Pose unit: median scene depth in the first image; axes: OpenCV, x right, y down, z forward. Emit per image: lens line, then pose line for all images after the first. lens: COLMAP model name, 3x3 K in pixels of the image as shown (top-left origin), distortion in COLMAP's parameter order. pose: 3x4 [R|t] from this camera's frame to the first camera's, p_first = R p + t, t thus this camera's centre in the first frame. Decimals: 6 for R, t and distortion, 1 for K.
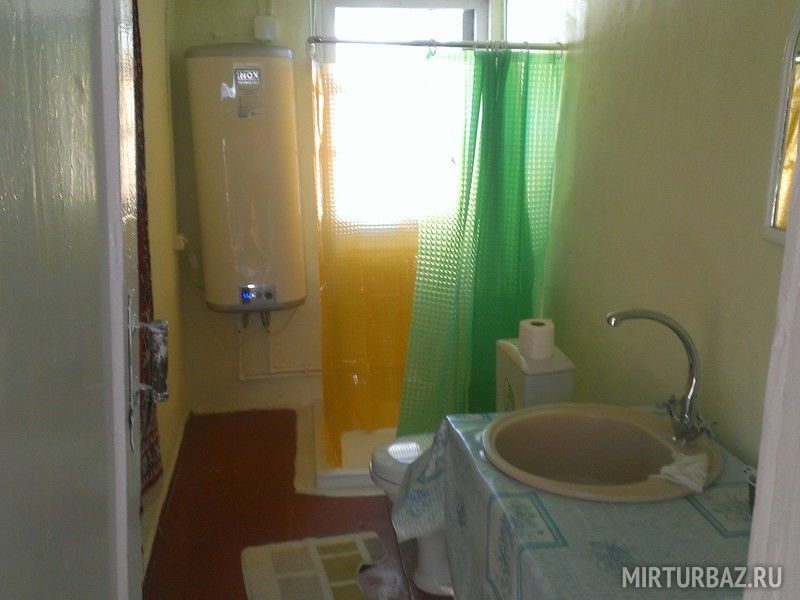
lens RADIAL K [[854.1, 0, 400.5], [0, 854.1, 287.8], [0, 0, 1]] dist [0.167401, -0.339806]
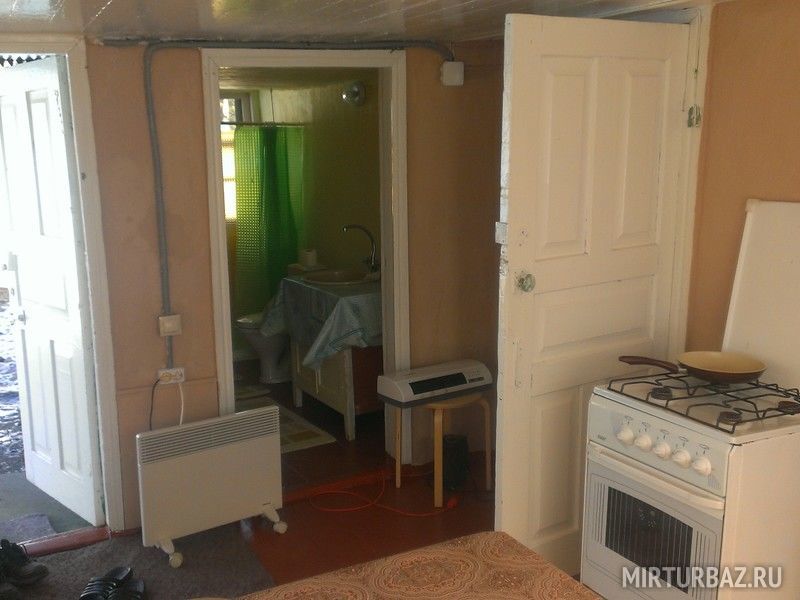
lens RADIAL K [[854.1, 0, 400.5], [0, 854.1, 287.8], [0, 0, 1]] dist [0.167401, -0.339806]
pose [[0.934825, -0.088467, 0.343913, -0.332035], [0.117424, 0.991001, -0.064261, 0.268380], [-0.335133, 0.100456, 0.936800, -0.963646]]
